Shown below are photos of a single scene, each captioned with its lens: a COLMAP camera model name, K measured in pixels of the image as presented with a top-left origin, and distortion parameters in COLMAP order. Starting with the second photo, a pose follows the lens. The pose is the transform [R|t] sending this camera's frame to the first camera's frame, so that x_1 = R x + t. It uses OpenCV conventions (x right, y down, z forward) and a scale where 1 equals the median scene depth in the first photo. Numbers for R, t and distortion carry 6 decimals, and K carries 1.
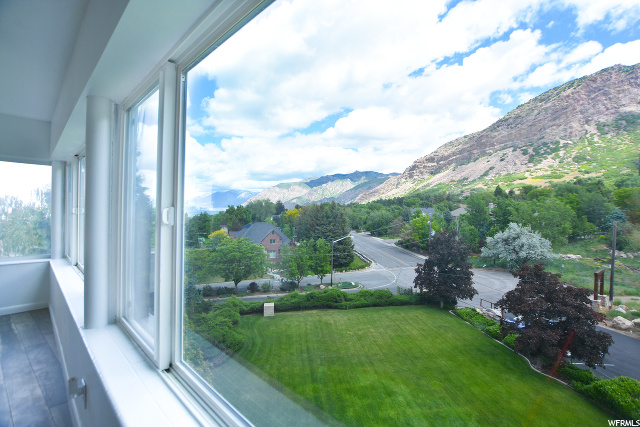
lens RADIAL K [[285.2, 0, 319.5], [0, 285.2, 214.7], [0, 0, 1]] dist [-0.027821, 0.001154]
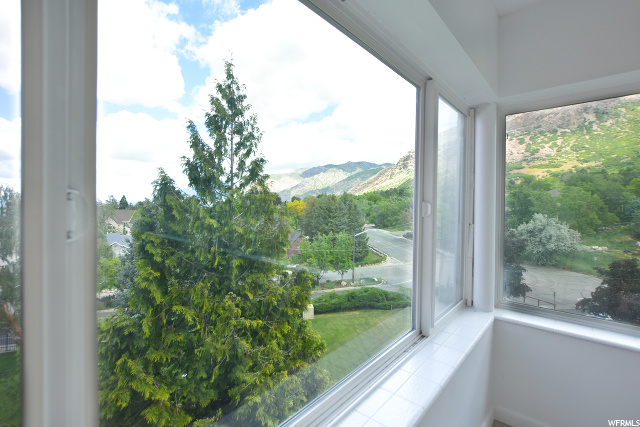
lens RADIAL K [[290.6, 0, 317.4], [0, 290.6, 206.2], [0, 0, 1]] dist [-0.001625, -0.000065]
pose [[0.999374, -0.007730, 0.034516, -0.098251], [0.007747, 0.999970, -0.000351, -0.001948], [-0.034512, 0.000618, 0.999404, 0.038509]]
